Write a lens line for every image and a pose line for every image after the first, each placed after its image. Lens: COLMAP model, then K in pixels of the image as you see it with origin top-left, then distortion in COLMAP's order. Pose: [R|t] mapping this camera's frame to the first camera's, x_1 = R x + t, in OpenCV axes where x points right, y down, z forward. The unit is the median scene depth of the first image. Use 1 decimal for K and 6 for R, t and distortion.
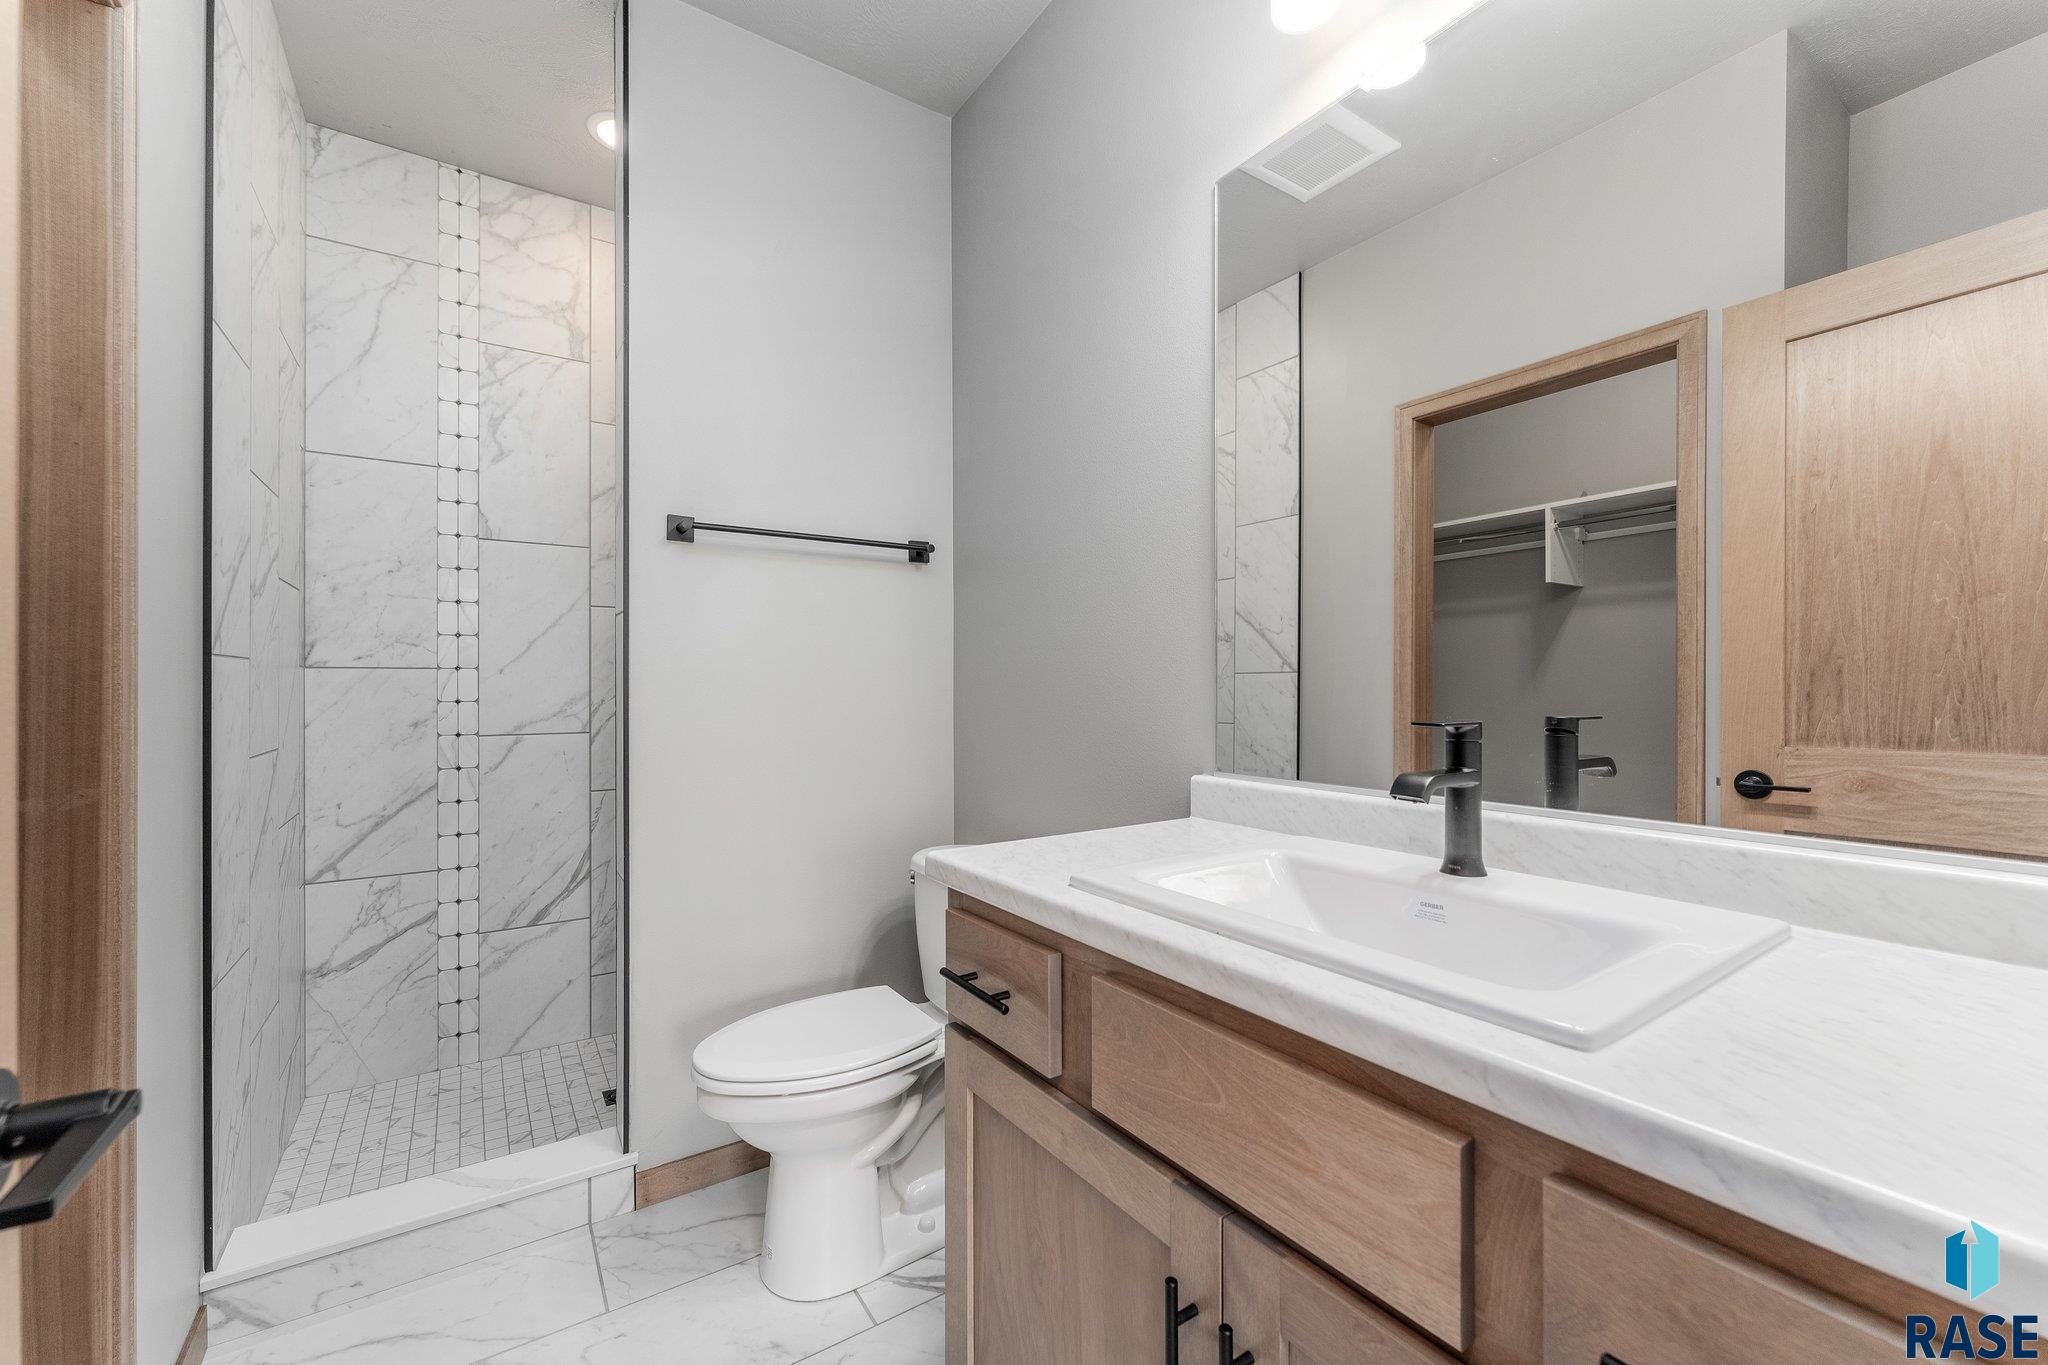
lens RADIAL K [[816.5, 0, 1018.6], [0, 816.5, 683.7], [0, 0, 1]] dist [0.000088, 0.000666]
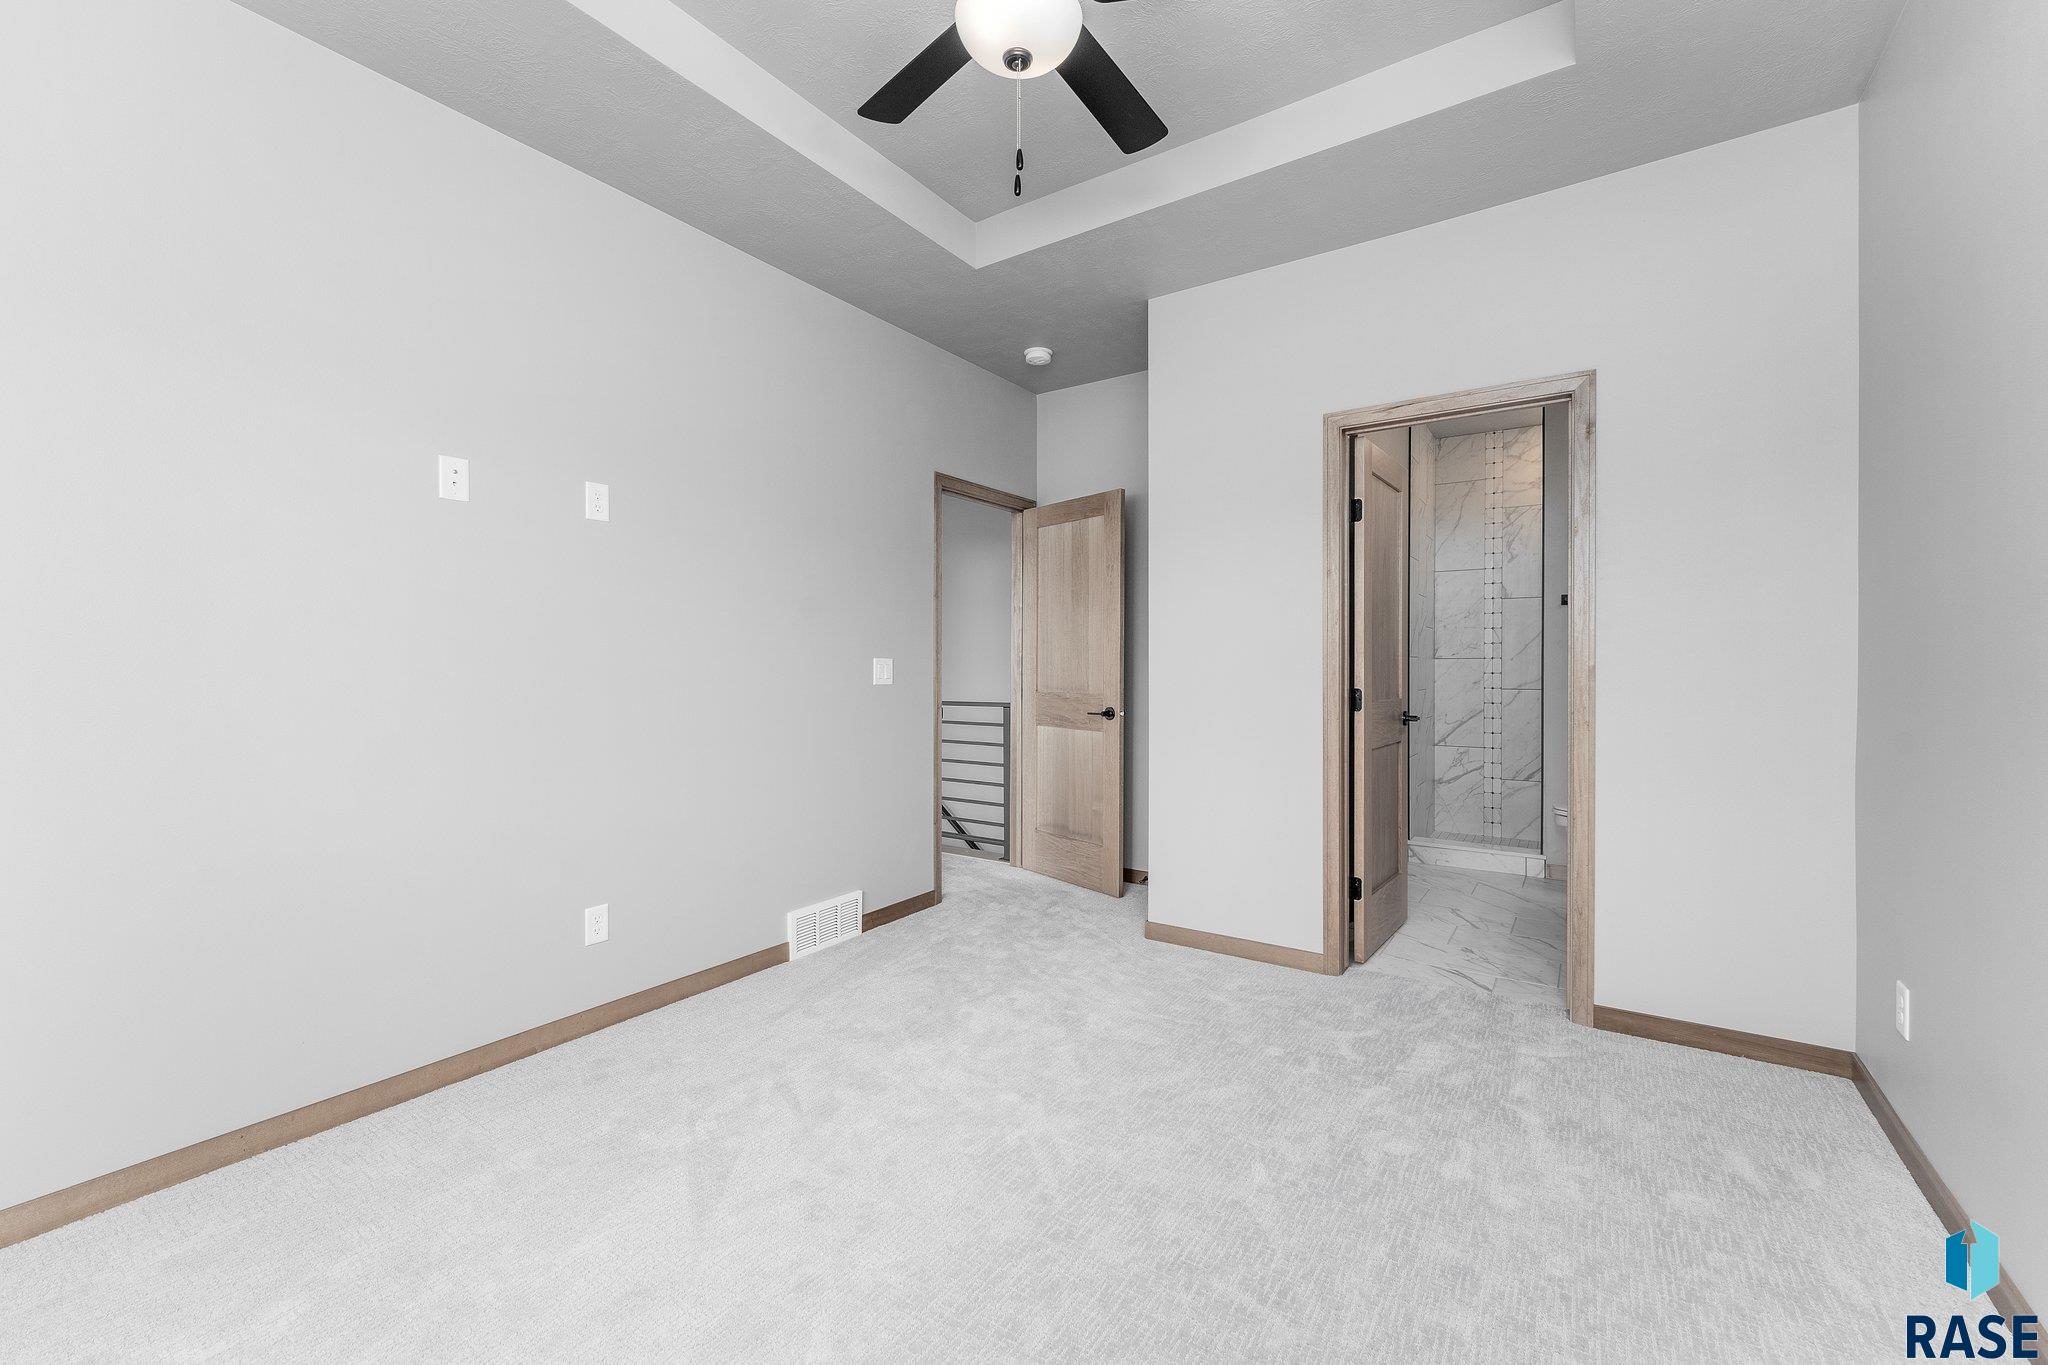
lens RADIAL K [[816.5, 0, 1008.8], [0, 816.5, 667.5], [0, 0, 1]] dist [0.000088, 0.000666]
pose [[0.352291, 0.003100, -0.935885, 0.932266], [-0.001061, 0.999995, 0.002913, 0.001176], [0.935890, -0.000034, 0.352293, -1.018668]]
